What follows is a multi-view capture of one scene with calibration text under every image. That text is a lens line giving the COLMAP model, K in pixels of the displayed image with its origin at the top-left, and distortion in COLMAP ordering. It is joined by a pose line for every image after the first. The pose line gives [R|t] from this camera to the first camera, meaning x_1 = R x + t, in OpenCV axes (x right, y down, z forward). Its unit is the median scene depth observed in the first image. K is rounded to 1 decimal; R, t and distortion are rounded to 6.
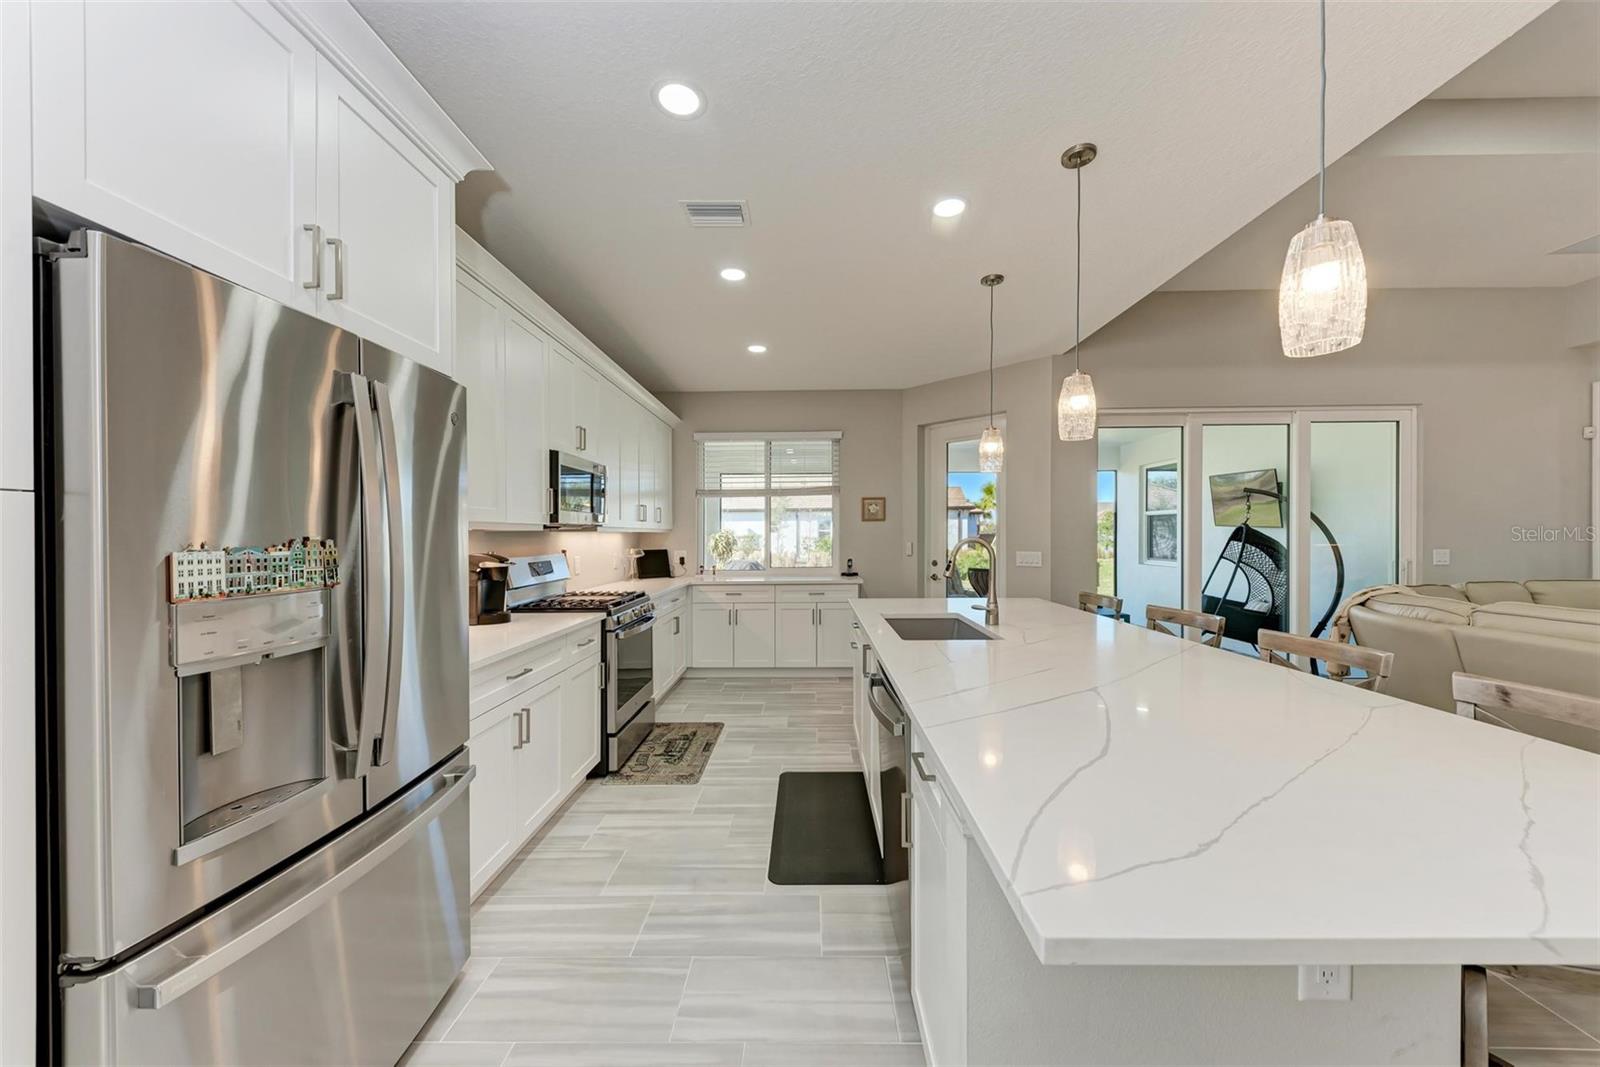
lens RADIAL K [[563.3, 0, 806.4], [0, 563.3, 536.7], [0, 0, 1]] dist [0.011885, -0.003849]
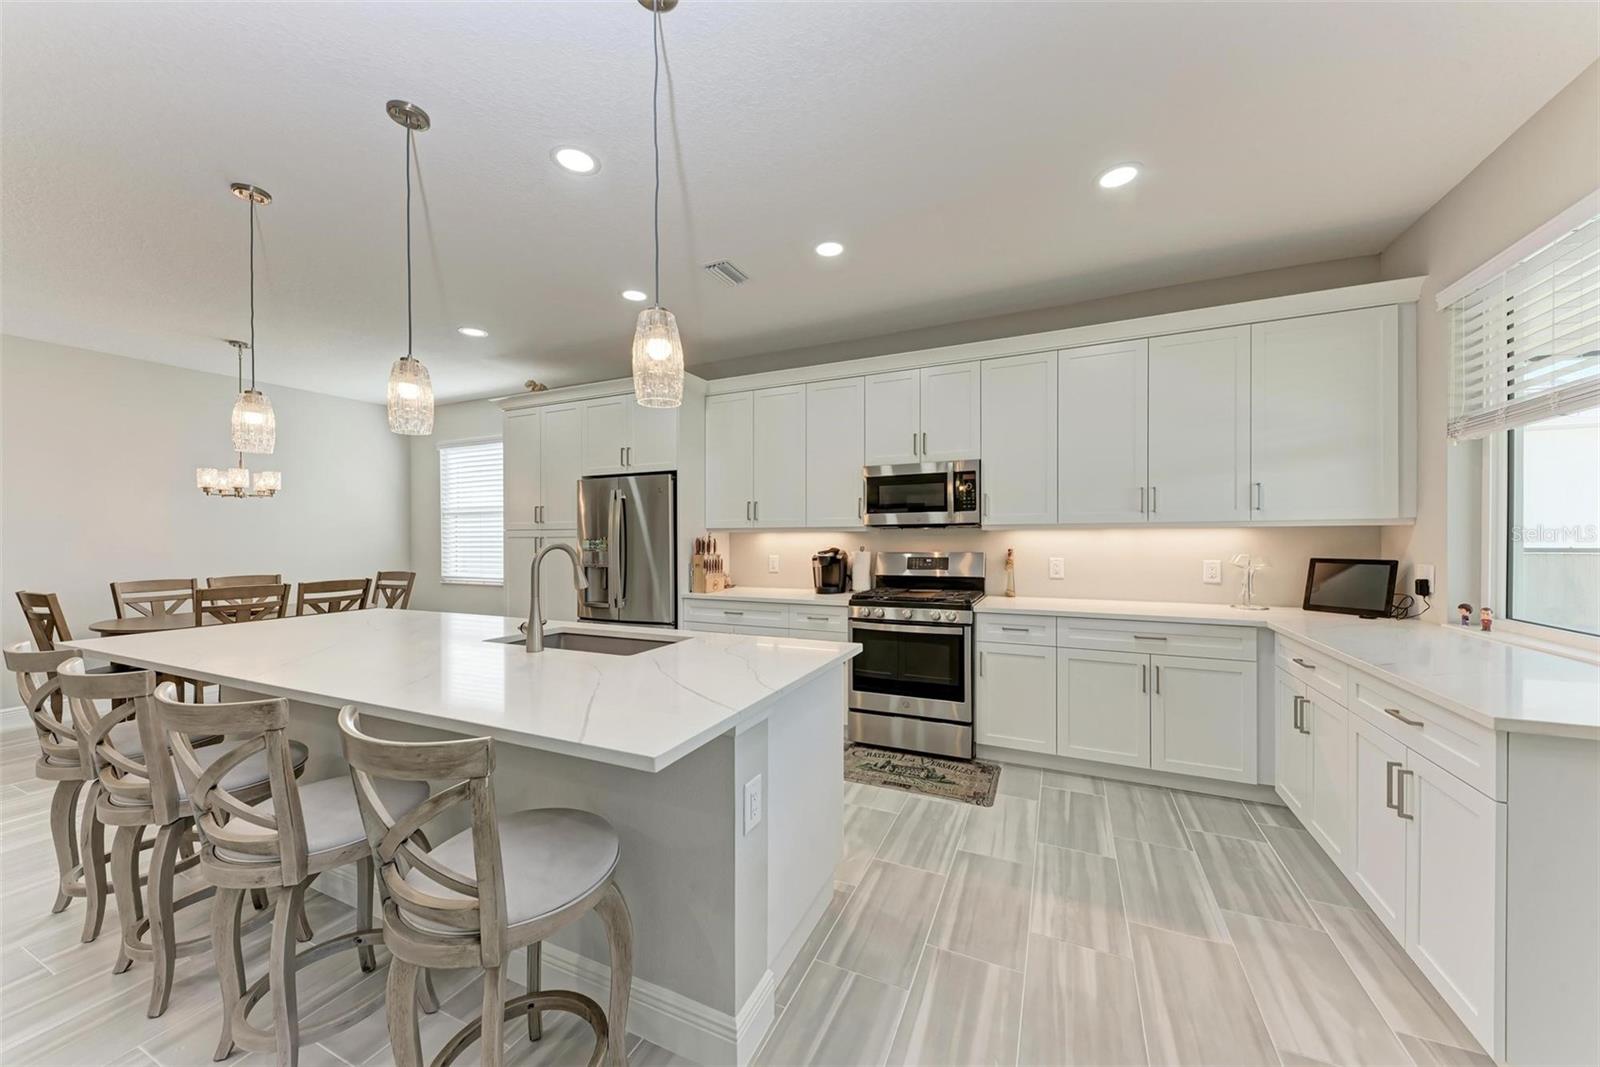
lens RADIAL K [[573.1, 0, 799.8], [0, 573.1, 535.6], [0, 0, 1]] dist [0.011583, -0.000053]
pose [[-0.411900, 0.010498, -0.911169, 0.536651], [0.008020, 0.999937, 0.007895, -0.008517], [0.911194, -0.004056, -0.411958, 0.980267]]
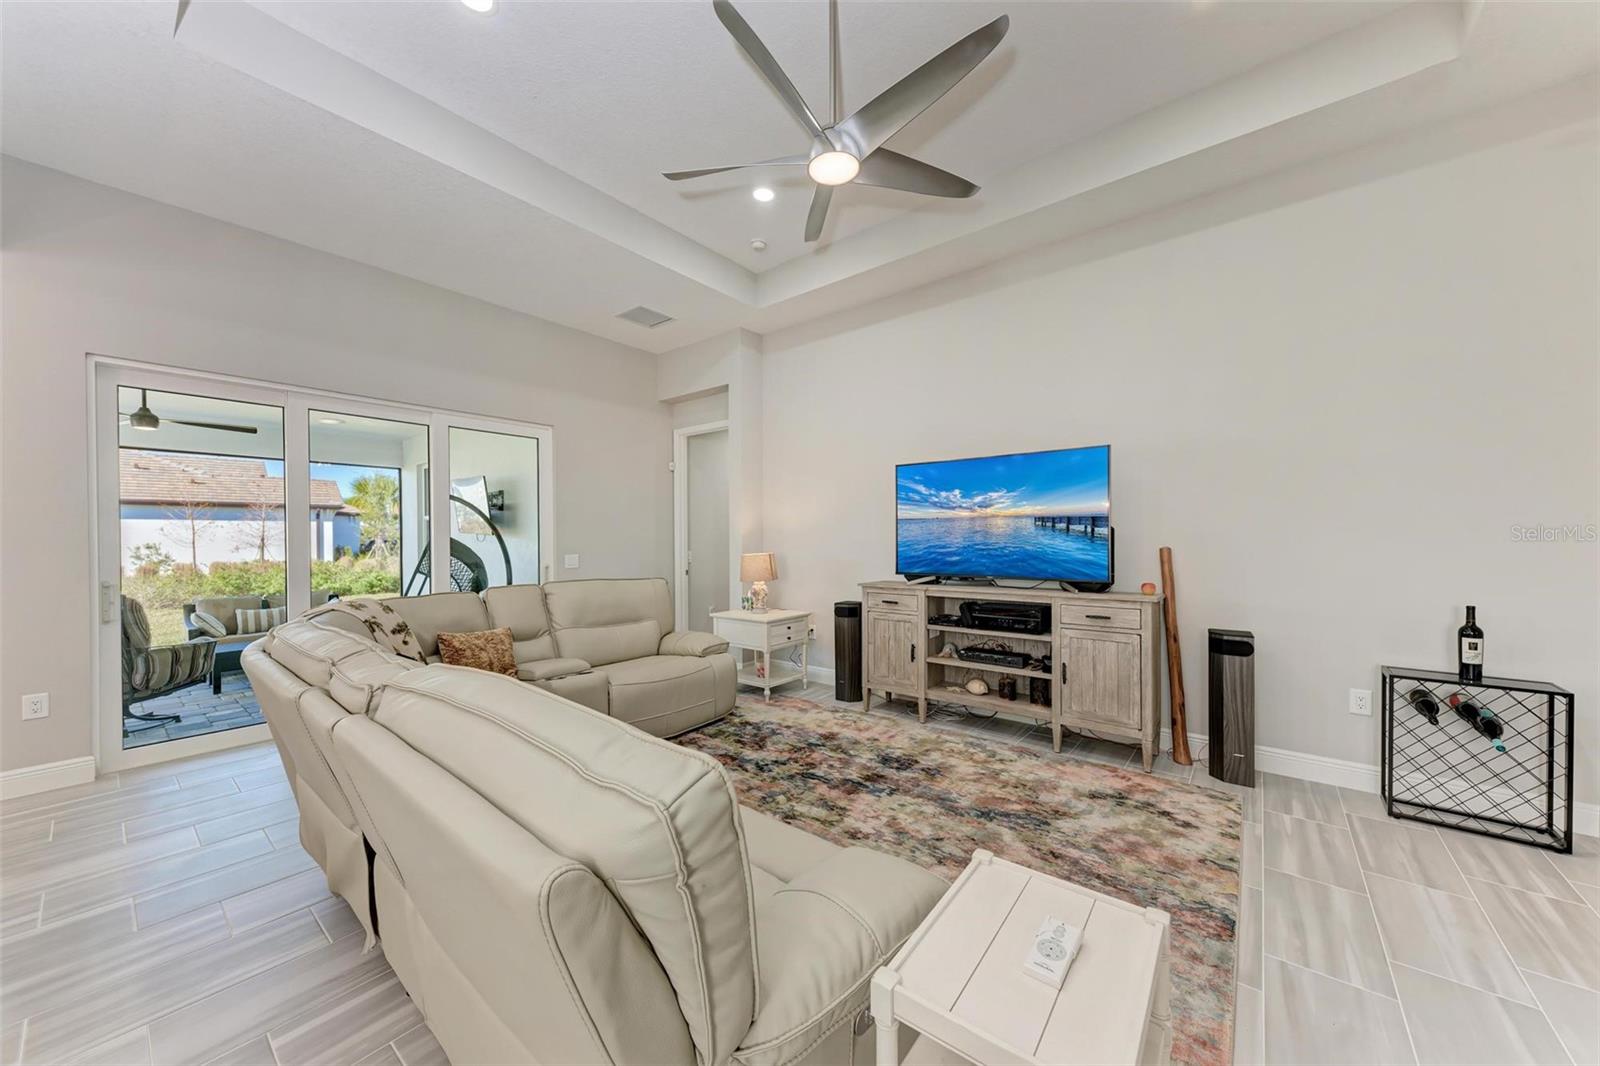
lens RADIAL K [[550.1, 0, 802.6], [0, 550.1, 540.3], [0, 0, 1]] dist [-0.000229, -0.000099]
pose [[0.616785, -0.000115, 0.787132, 0.553210], [0.002563, 0.999995, -0.001863, -0.003569], [-0.787128, 0.003167, 0.616782, -0.059972]]
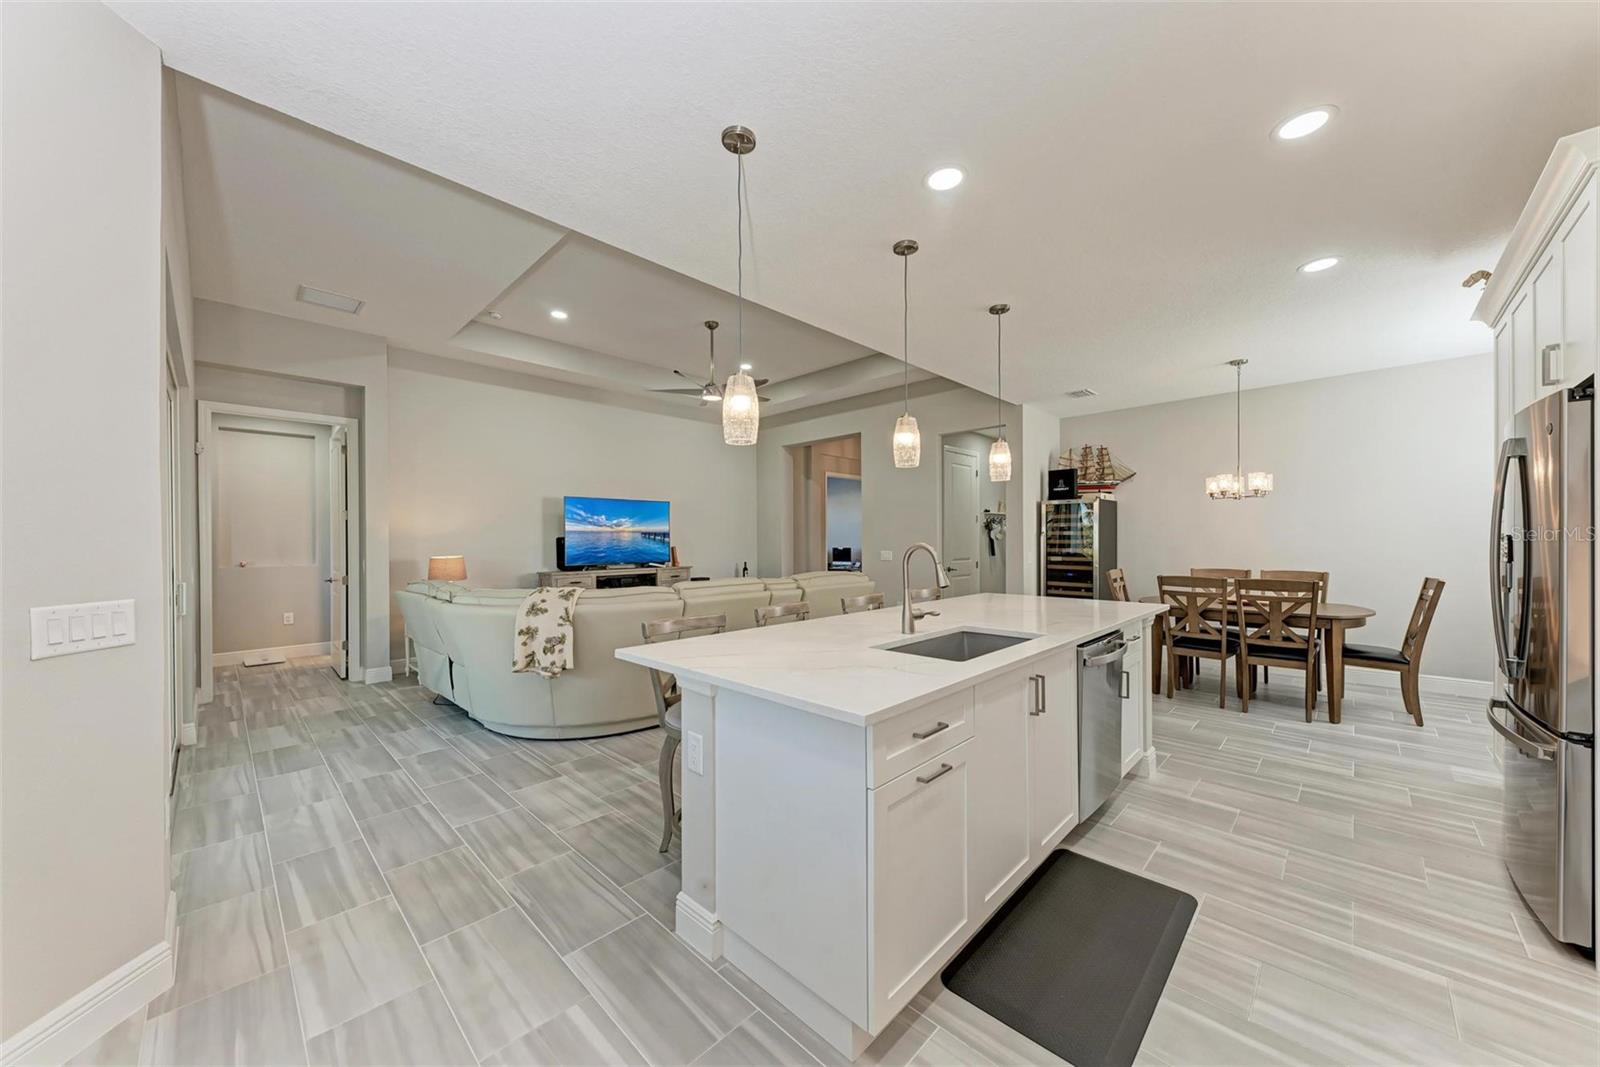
lens RADIAL K [[563.3, 0, 806.4], [0, 563.3, 536.7], [0, 0, 1]] dist [0.011885, -0.003849]
pose [[-0.724645, 0.016048, 0.688936, -0.128025], [0.014576, 0.999862, -0.007959, -0.004438], [-0.688969, 0.004275, -0.724779, 1.062967]]
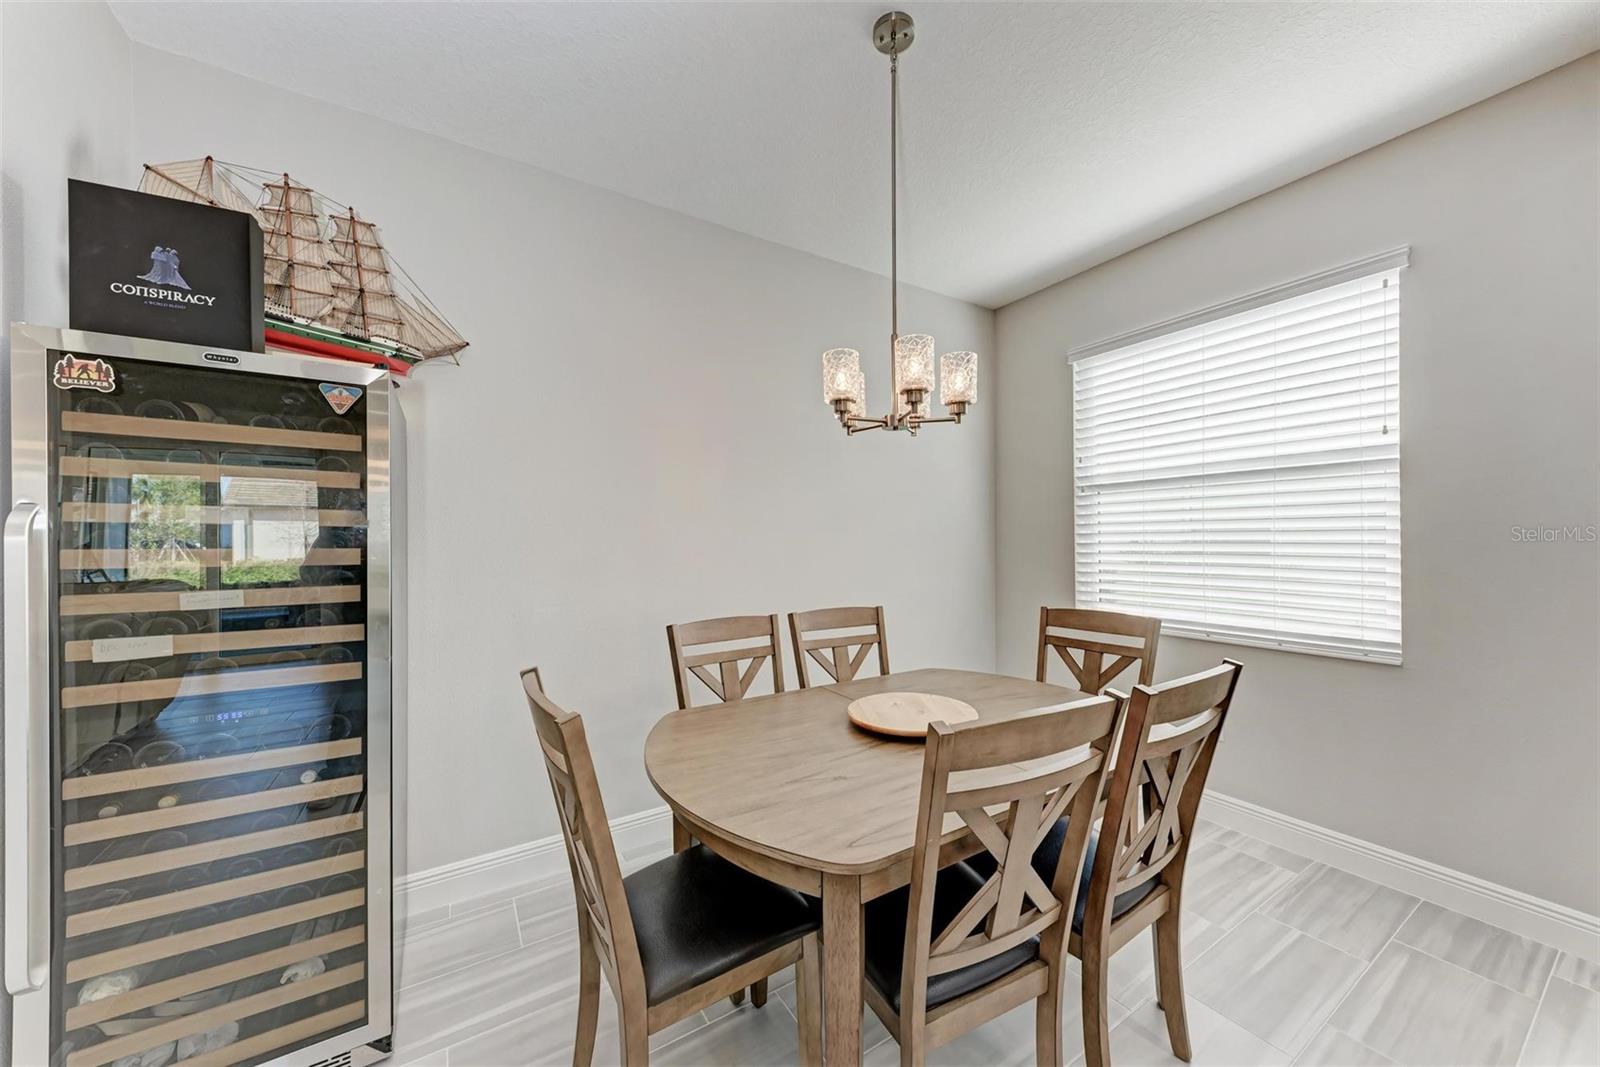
lens RADIAL K [[573.1, 0, 799.8], [0, 573.1, 535.6], [0, 0, 1]] dist [0.011583, -0.000053]
pose [[-0.843981, 0.010436, -0.536272, 0.283931], [0.009741, 0.999944, 0.004128, -0.003171], [0.536285, -0.001740, -0.844035, -0.016984]]
